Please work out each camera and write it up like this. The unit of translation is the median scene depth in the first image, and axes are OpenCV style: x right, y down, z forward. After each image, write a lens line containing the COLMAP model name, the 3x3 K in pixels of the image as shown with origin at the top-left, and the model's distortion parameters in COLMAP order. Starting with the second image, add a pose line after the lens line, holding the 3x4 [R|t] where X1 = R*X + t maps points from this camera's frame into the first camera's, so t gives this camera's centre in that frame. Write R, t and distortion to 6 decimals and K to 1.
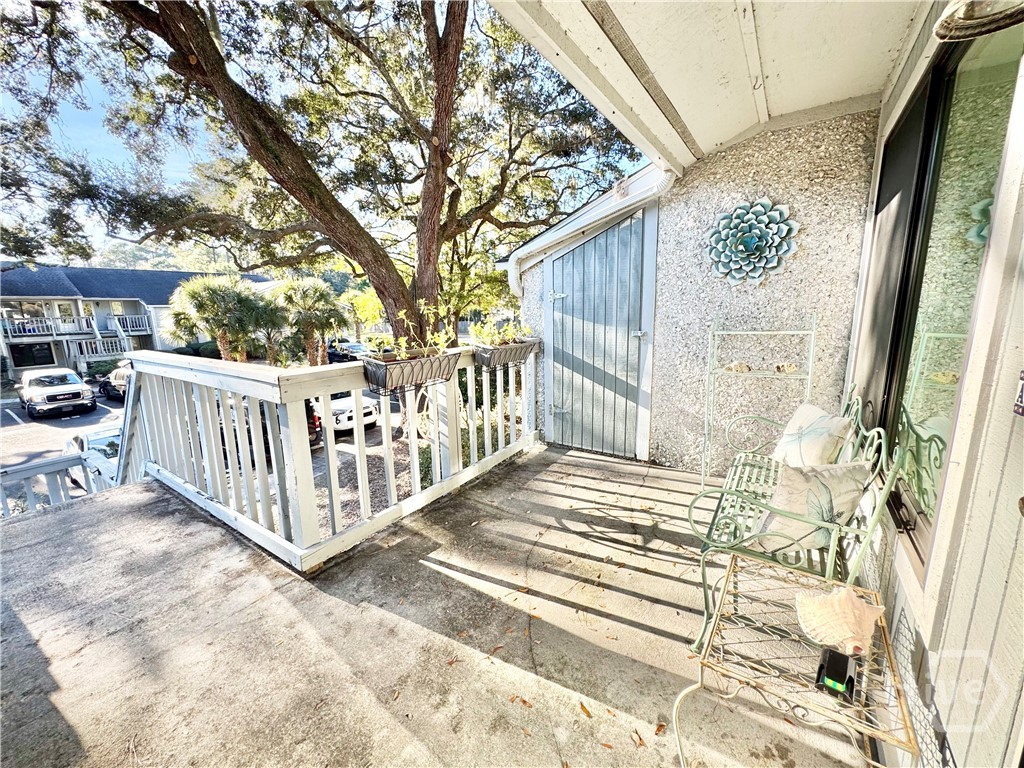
lens RADIAL K [[407.1, 0, 513.4], [0, 407.1, 381.0], [0, 0, 1]] dist [-0.009670, -0.000224]
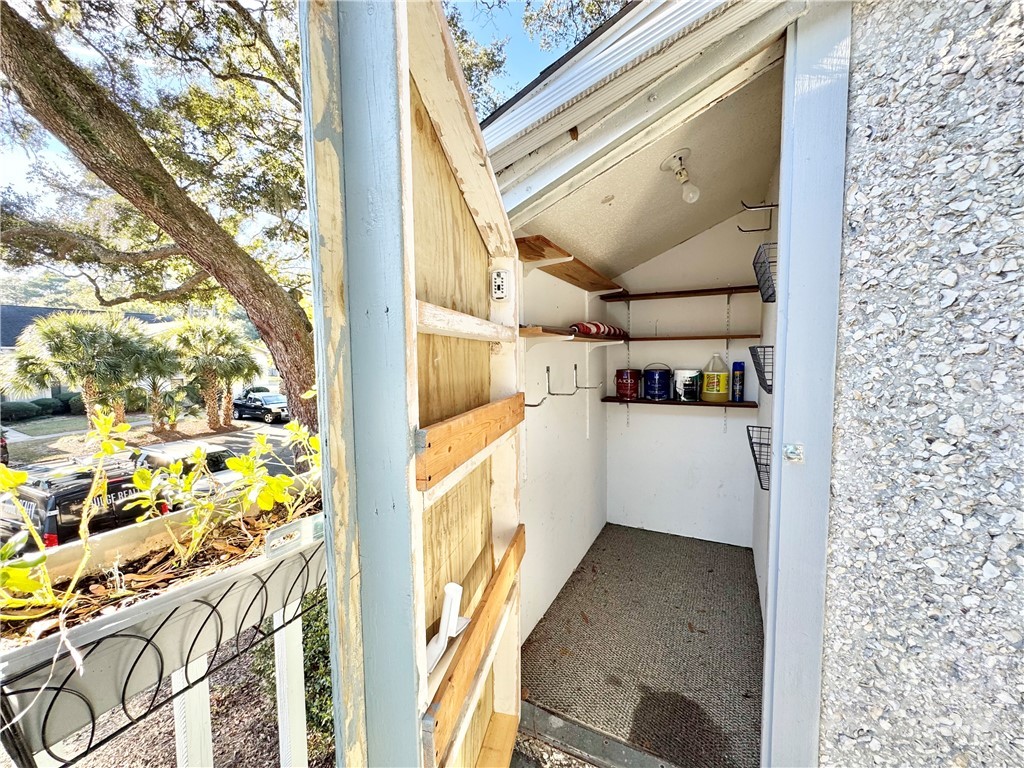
lens RADIAL K [[407.1, 0, 513.4], [0, 407.1, 381.0], [0, 0, 1]] dist [-0.009670, -0.000224]
pose [[0.991037, 0.001917, 0.133575, 0.012216], [0.013277, 0.993533, -0.112767, -0.020008], [-0.132927, 0.113530, 0.984602, 0.106494]]
